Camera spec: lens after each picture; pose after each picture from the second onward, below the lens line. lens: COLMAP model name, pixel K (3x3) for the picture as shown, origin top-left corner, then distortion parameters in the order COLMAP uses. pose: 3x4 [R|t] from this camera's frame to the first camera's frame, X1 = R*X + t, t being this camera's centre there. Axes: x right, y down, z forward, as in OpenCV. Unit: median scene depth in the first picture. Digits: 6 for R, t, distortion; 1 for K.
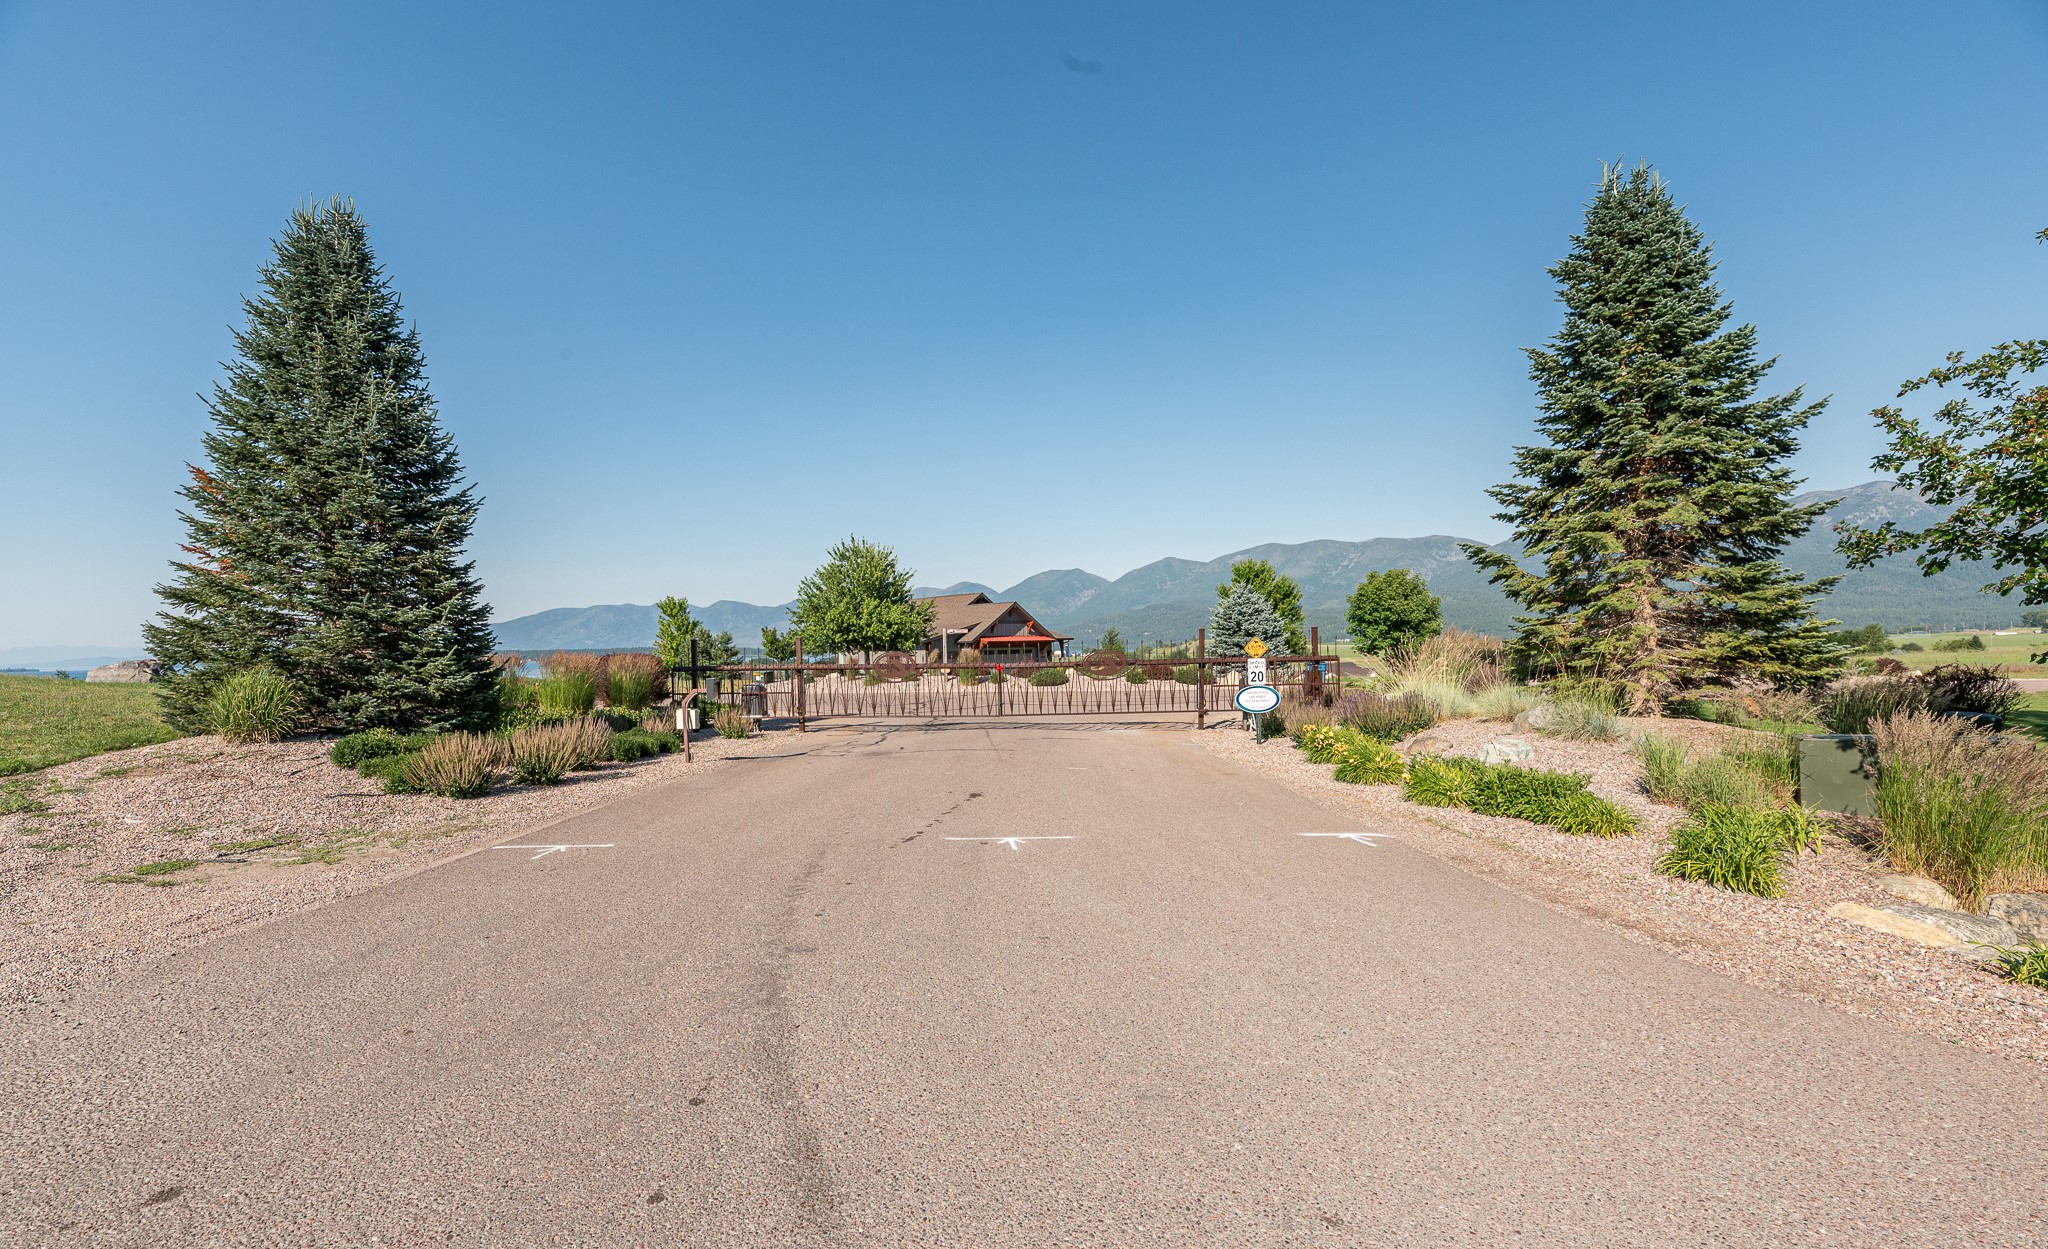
lens RADIAL K [[844.7, 0, 1016.3], [0, 844.7, 635.7], [0, 0, 1]] dist [-0.000415, 0.000056]
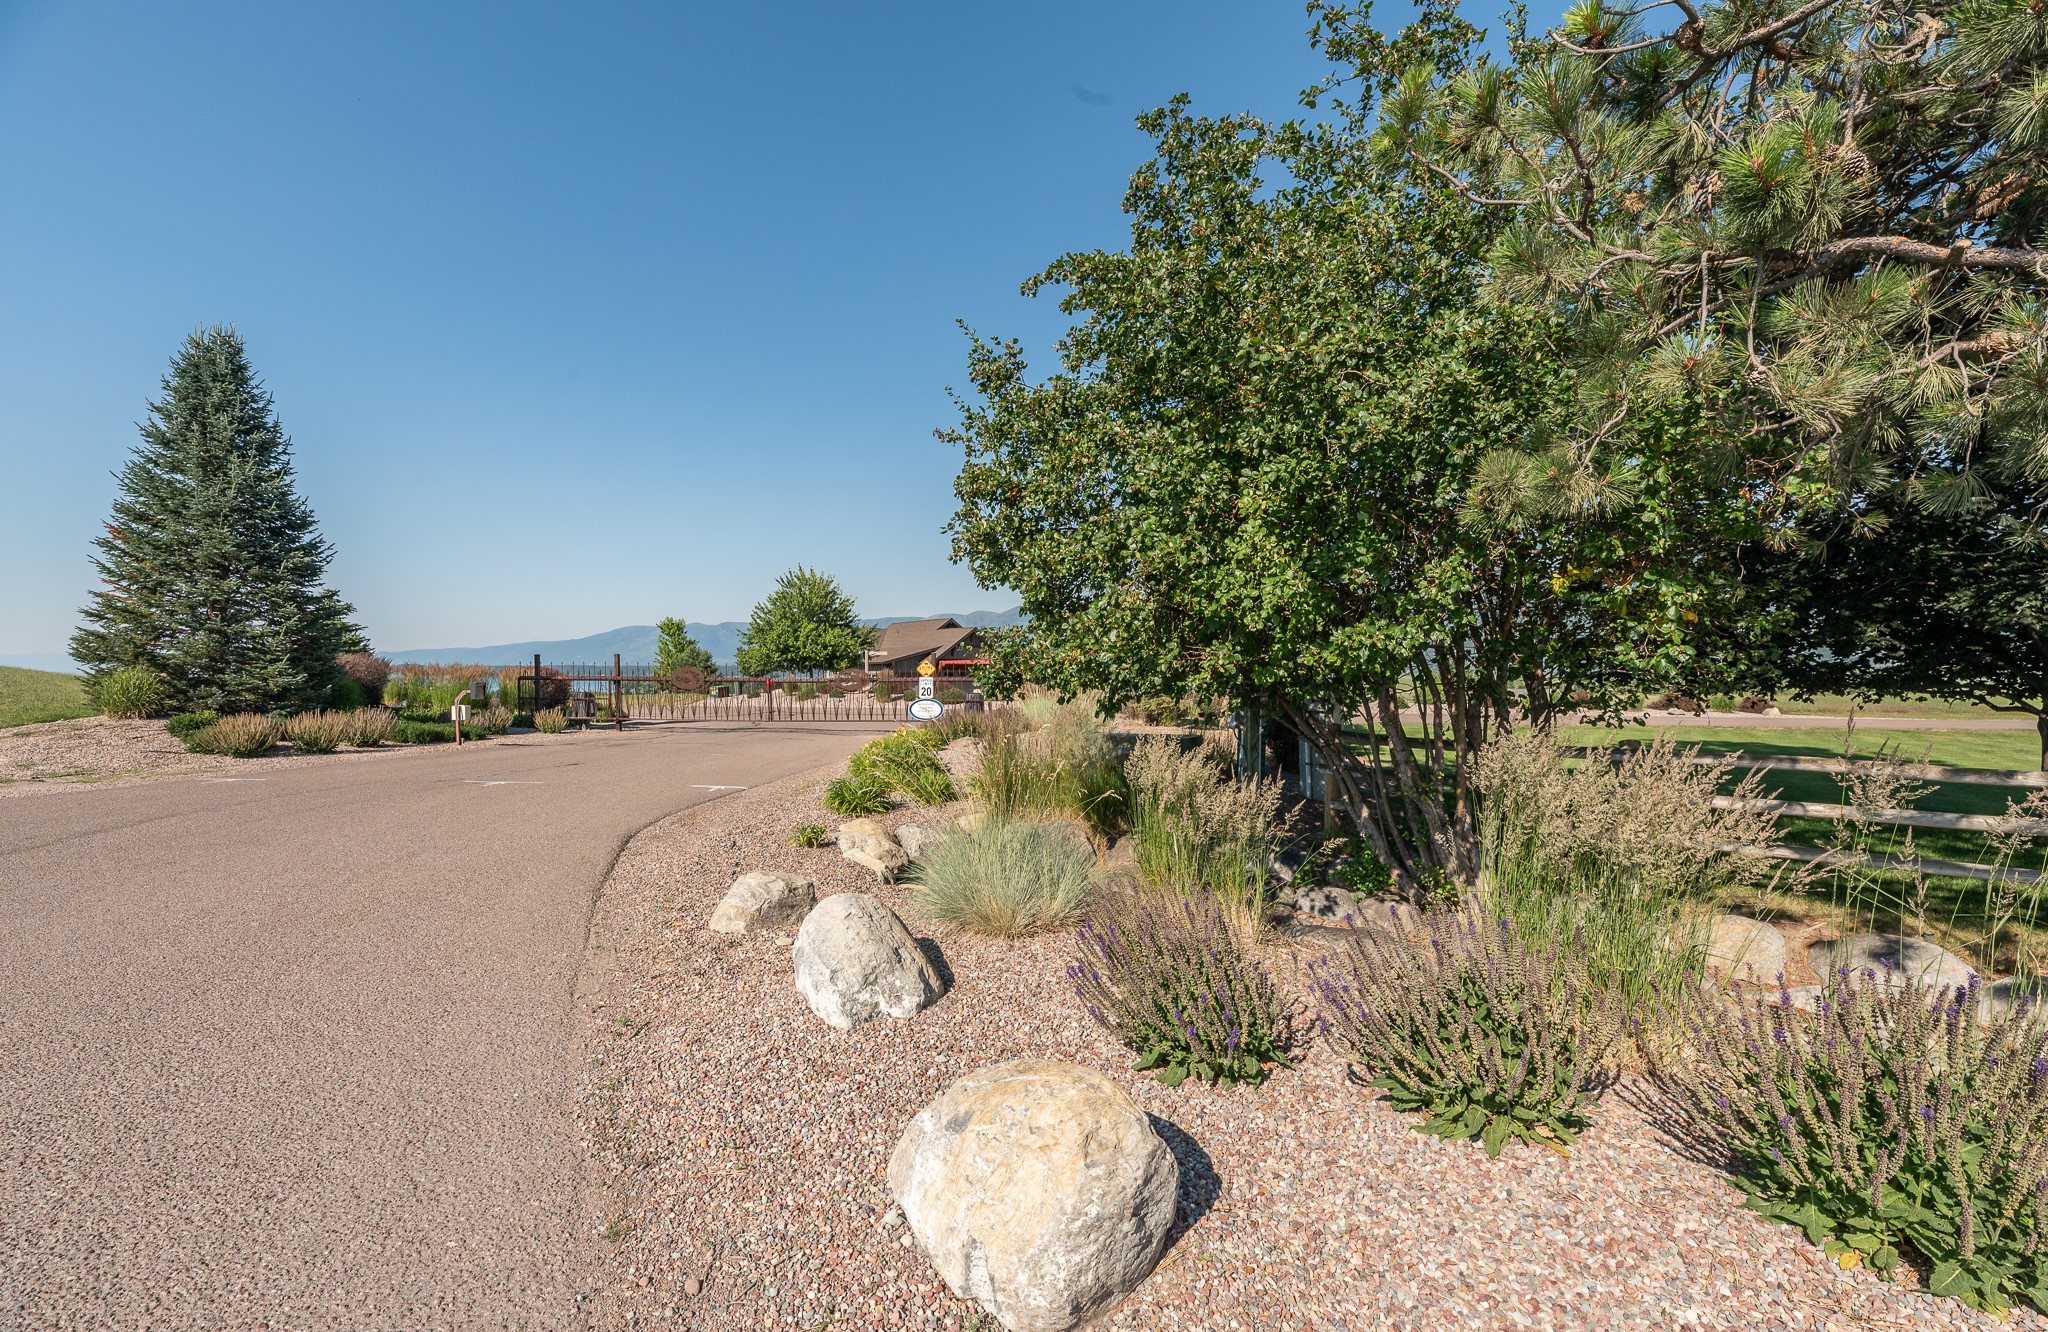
lens RADIAL K [[845.6, 0, 982.6], [0, 845.6, 657.4], [0, 0, 1]] dist [0.027533, 0.000252]
pose [[0.994310, 0.018223, -0.104959, 0.568672], [-0.018510, 0.999827, -0.001756, -0.001128], [0.104909, 0.003689, 0.994475, -0.256805]]
